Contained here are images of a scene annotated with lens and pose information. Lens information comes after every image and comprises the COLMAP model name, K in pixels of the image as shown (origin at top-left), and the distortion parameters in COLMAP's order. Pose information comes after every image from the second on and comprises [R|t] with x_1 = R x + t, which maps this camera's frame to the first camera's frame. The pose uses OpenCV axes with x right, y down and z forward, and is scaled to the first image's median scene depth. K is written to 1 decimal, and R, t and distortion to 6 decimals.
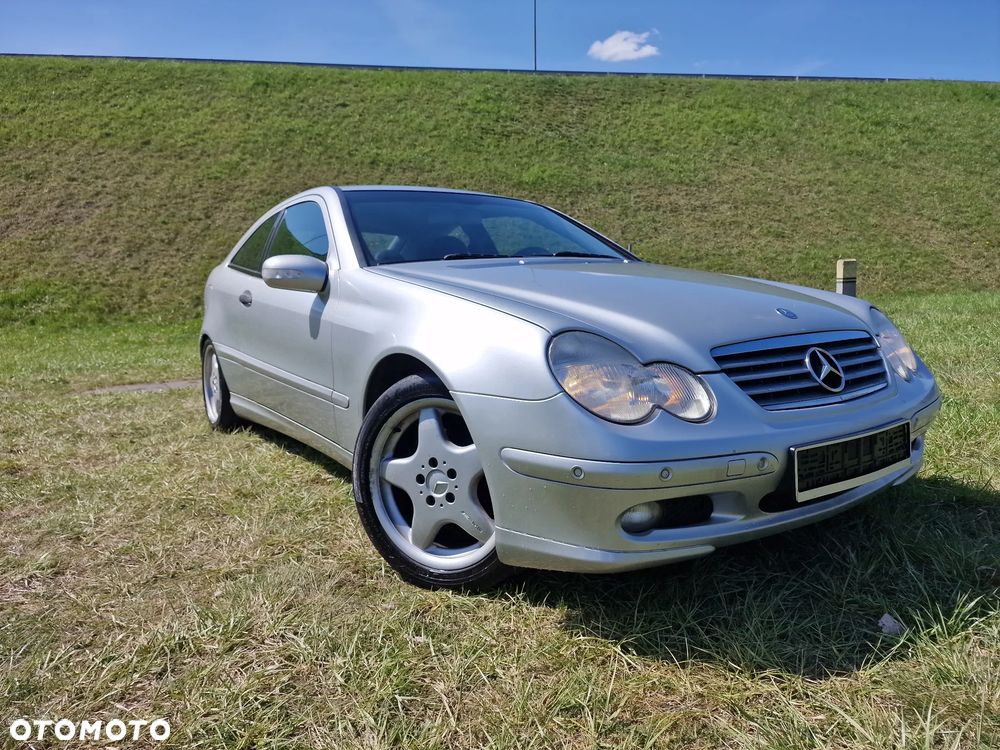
lens RADIAL K [[669.6, 0, 506.5], [0, 669.6, 370.6], [0, 0, 1]] dist [0.068999, -0.054630]
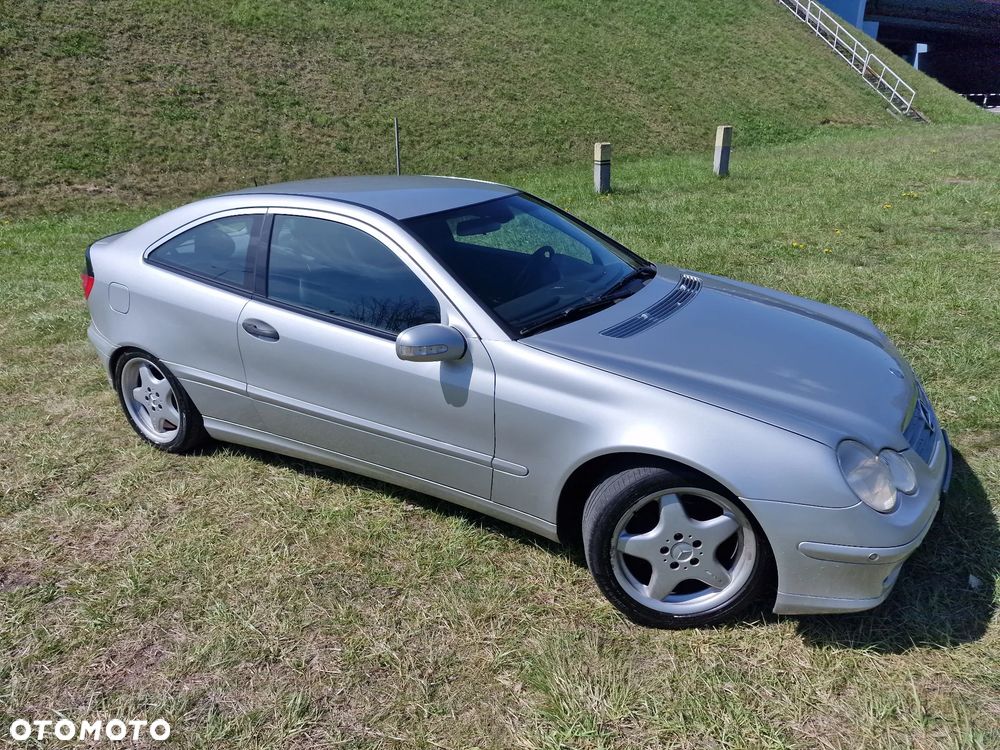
lens RADIAL K [[669.6, 0, 493.5], [0, 669.6, 368.0], [0, 0, 1]] dist [0.068999, -0.054630]
pose [[0.906583, -0.149400, 0.394699, -0.092083], [0.054516, 0.968865, 0.241514, -0.050700], [-0.418492, -0.197435, 0.886501, 0.014856]]
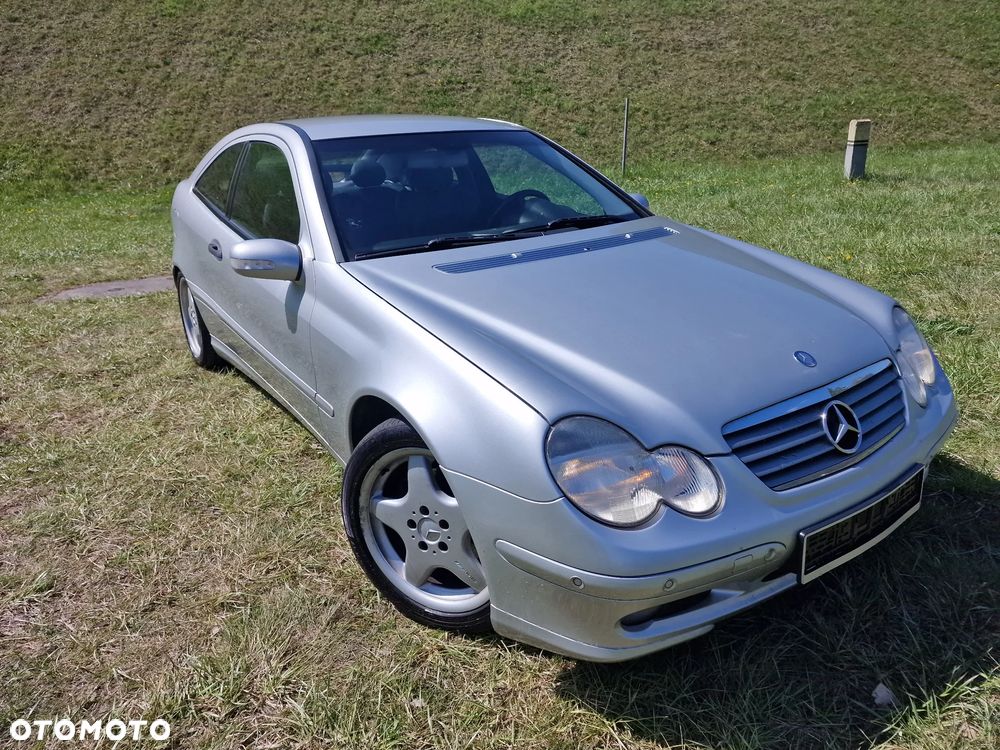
lens RADIAL K [[669.6, 0, 495.5], [0, 669.6, 363.4], [0, 0, 1]] dist [0.068999, -0.054630]
pose [[0.999947, -0.010262, -0.000170, -0.000568], [0.010042, 0.974891, 0.222456, -0.031273], [-0.002117, -0.222446, 0.974943, 0.011471]]
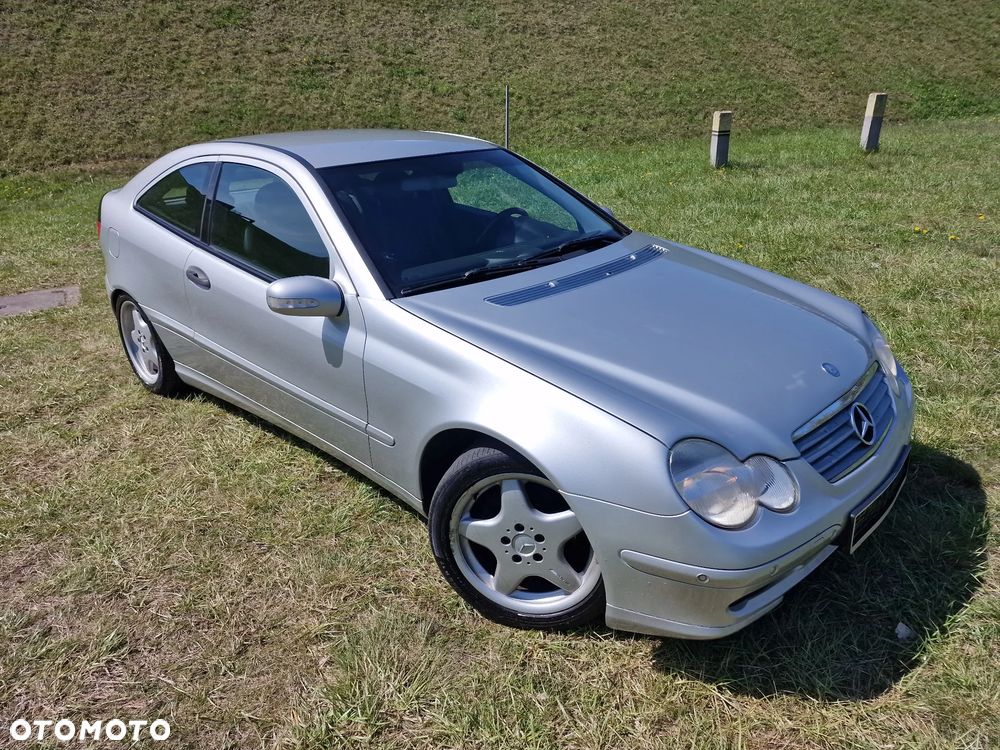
lens RADIAL K [[669.6, 0, 495.7], [0, 669.6, 383.0], [0, 0, 1]] dist [0.068999, -0.054630]
pose [[0.977299, -0.085283, 0.193943, -0.036845], [0.027750, 0.959047, 0.281886, -0.042578], [-0.210040, -0.270105, 0.939642, 0.007263]]
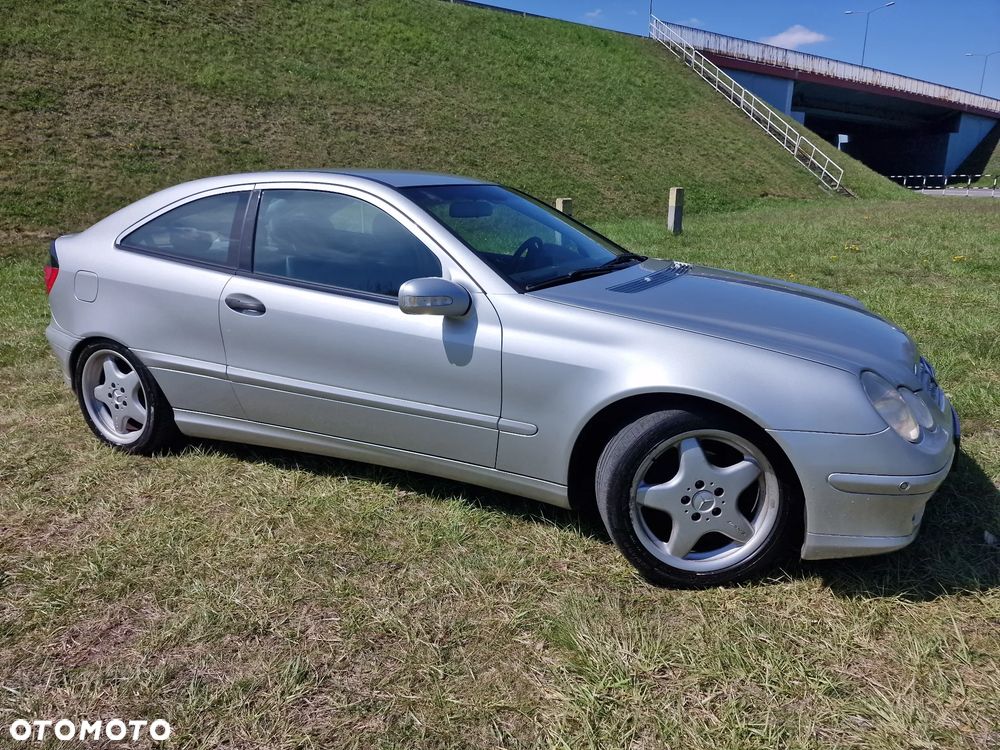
lens RADIAL K [[669.6, 0, 498.7], [0, 669.6, 368.3], [0, 0, 1]] dist [0.068999, -0.054630]
pose [[0.873502, -0.109307, 0.474391, -0.102434], [0.048164, 0.989090, 0.139217, -0.025756], [-0.484432, -0.098757, 0.869237, 0.020954]]
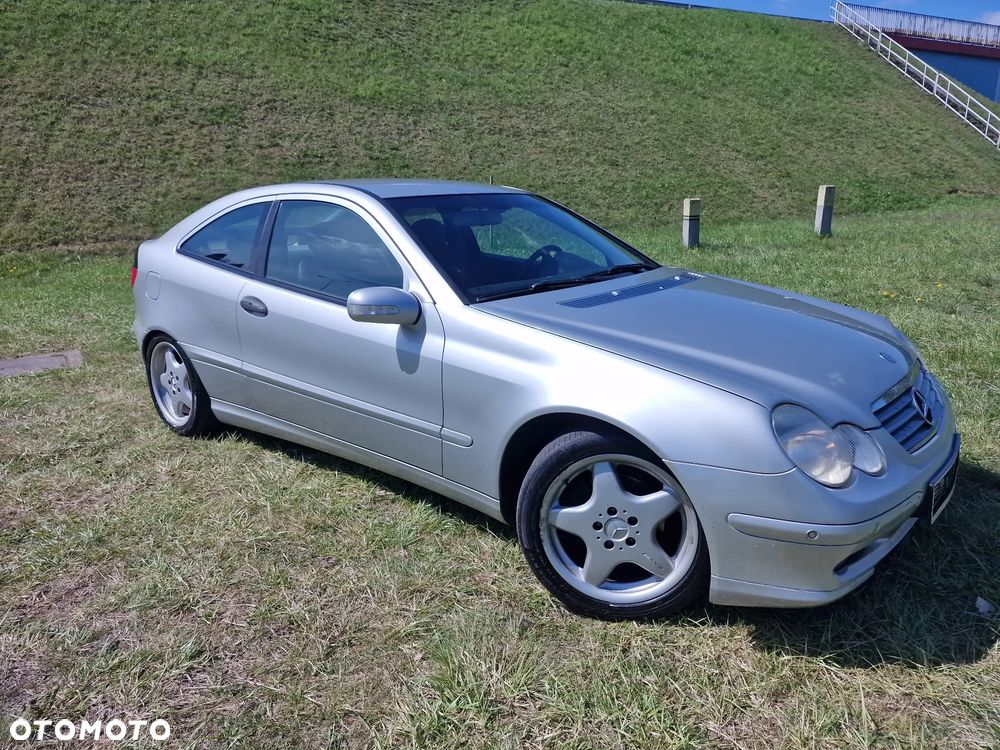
lens RADIAL K [[669.6, 0, 508.9], [0, 669.6, 367.5], [0, 0, 1]] dist [0.068999, -0.054630]
pose [[0.960217, -0.064060, 0.271807, -0.060860], [0.029061, 0.990971, 0.130889, -0.026626], [-0.277738, -0.117783, 0.953409, 0.003842]]
